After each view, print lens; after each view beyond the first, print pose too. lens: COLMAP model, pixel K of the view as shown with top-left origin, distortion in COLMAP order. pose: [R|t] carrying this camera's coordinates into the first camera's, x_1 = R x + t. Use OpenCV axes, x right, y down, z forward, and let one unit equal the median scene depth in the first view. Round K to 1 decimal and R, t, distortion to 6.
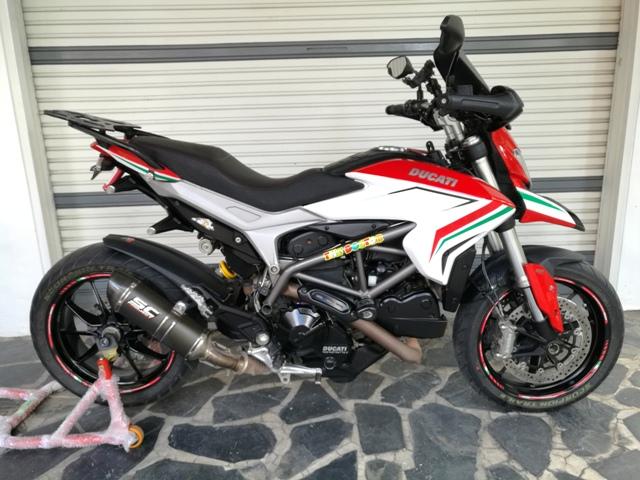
lens RADIAL K [[505.0, 0, 320.0], [0, 505.0, 240.0], [0, 0, 1]] dist [0.043568, -0.004970]
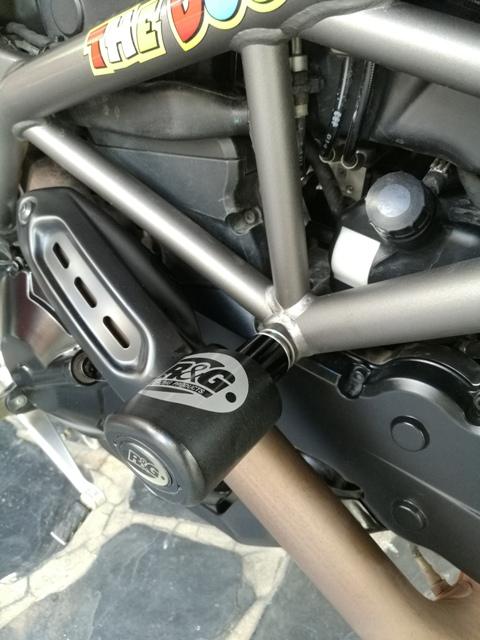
lens RADIAL K [[505.0, 0, 240.0], [0, 505.0, 320.0], [0, 0, 1]] dist [0.043568, -0.004970]
pose [[0.837896, 0.354096, -0.415387, 0.155238], [-0.183479, 0.899454, 0.396634, 0.035724], [0.514067, -0.256124, 0.818618, 0.829855]]
